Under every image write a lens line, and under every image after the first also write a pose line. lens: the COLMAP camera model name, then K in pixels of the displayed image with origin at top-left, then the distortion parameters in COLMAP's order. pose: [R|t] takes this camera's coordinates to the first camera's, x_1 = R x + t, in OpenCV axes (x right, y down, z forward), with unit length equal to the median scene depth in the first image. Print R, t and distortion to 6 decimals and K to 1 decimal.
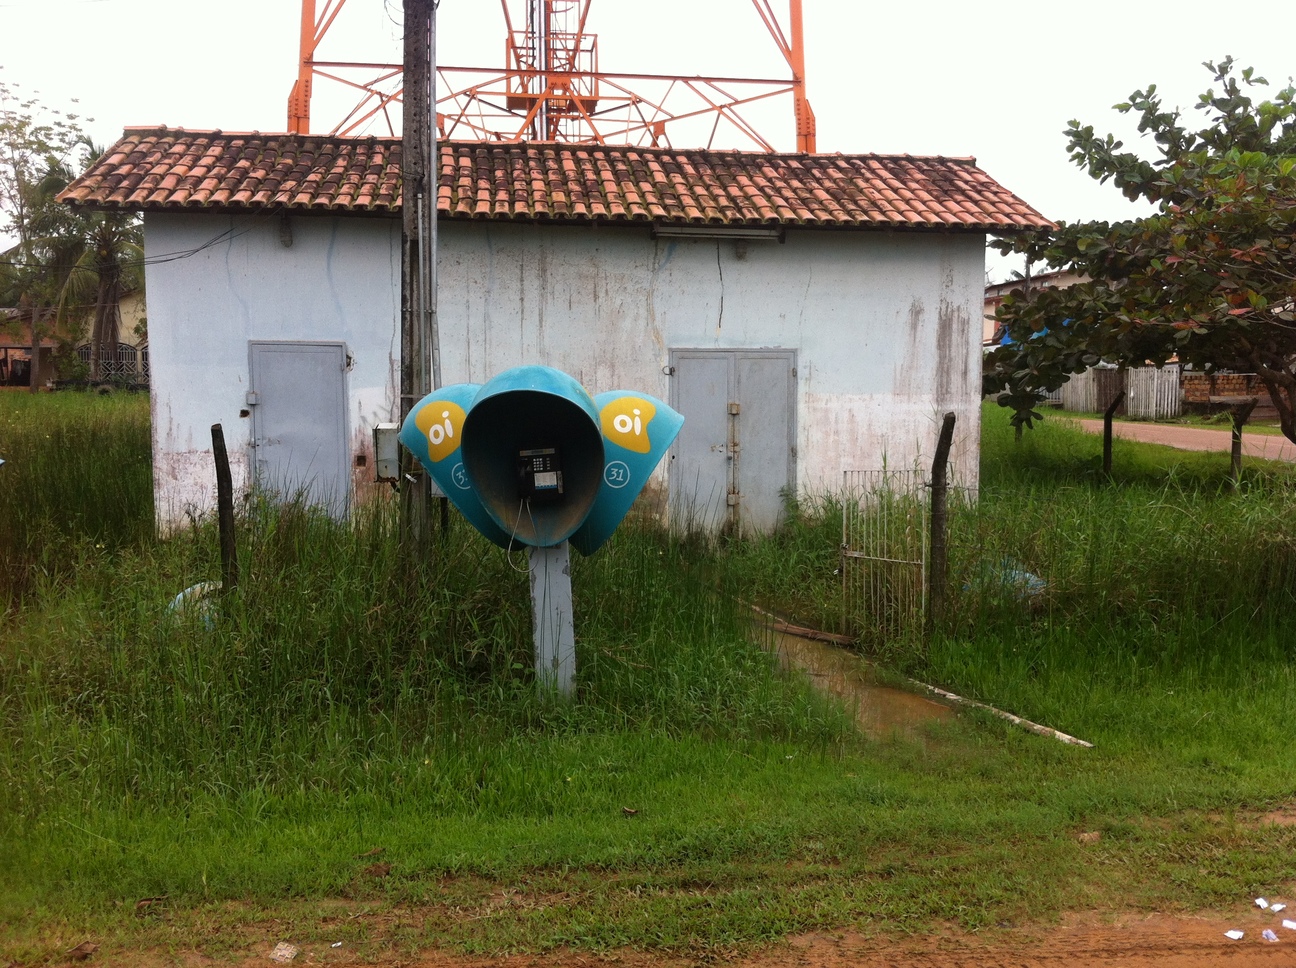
lens RADIAL K [[1300.9, 0, 657.0], [0, 1300.9, 489.7], [0, 0, 1]] dist [-0.000371, 0.000000]
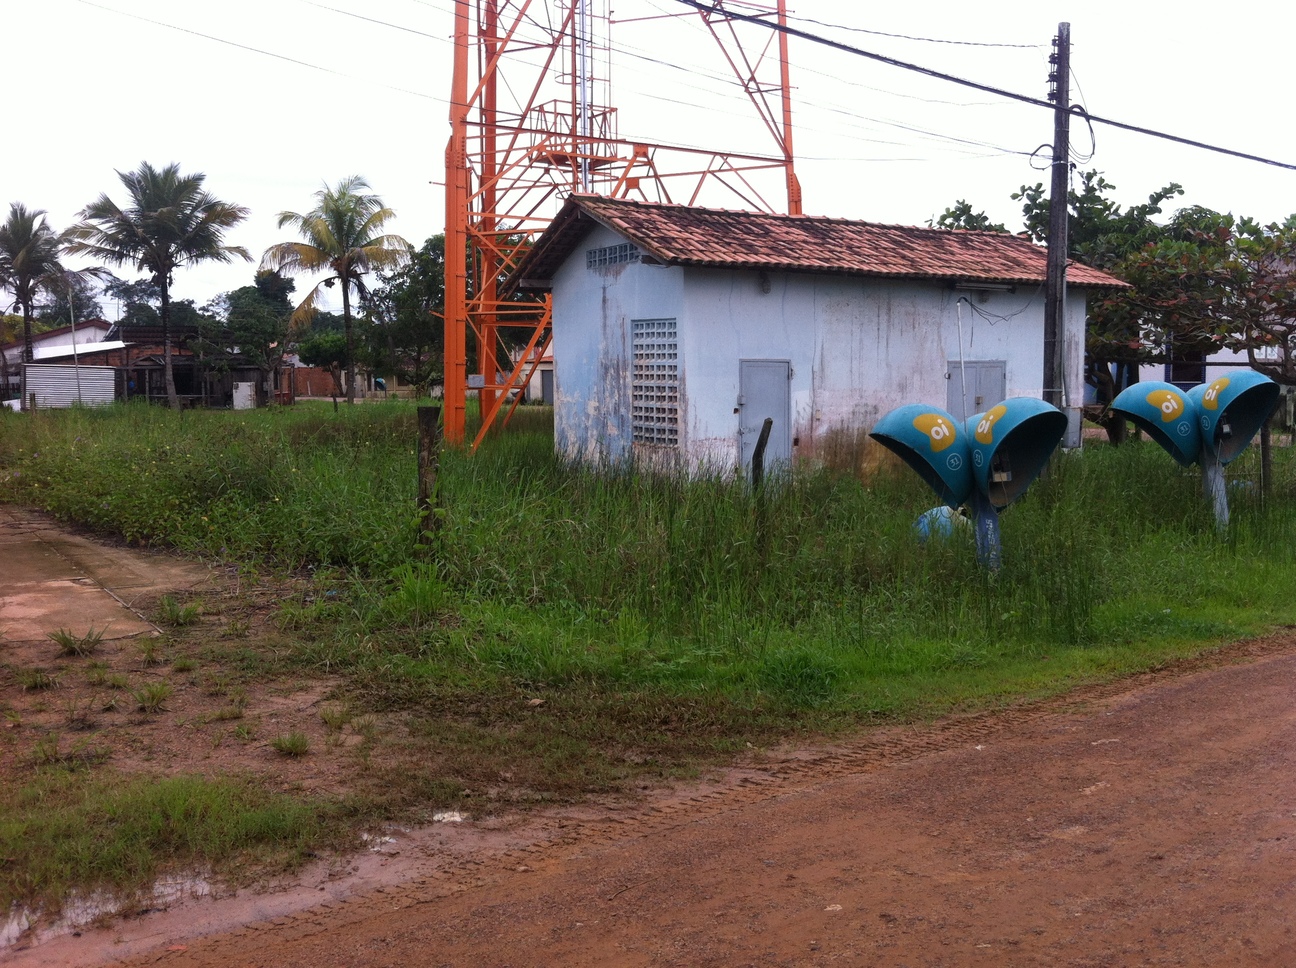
lens RADIAL K [[1300.9, 0, 657.1], [0, 1300.9, 494.7], [0, 0, 1]] dist [-0.000371, 0.000000]
pose [[0.892714, -0.056612, 0.447053, -0.964332], [0.058860, 0.998227, 0.008872, 0.012864], [-0.446763, 0.018393, 0.894463, -0.195979]]
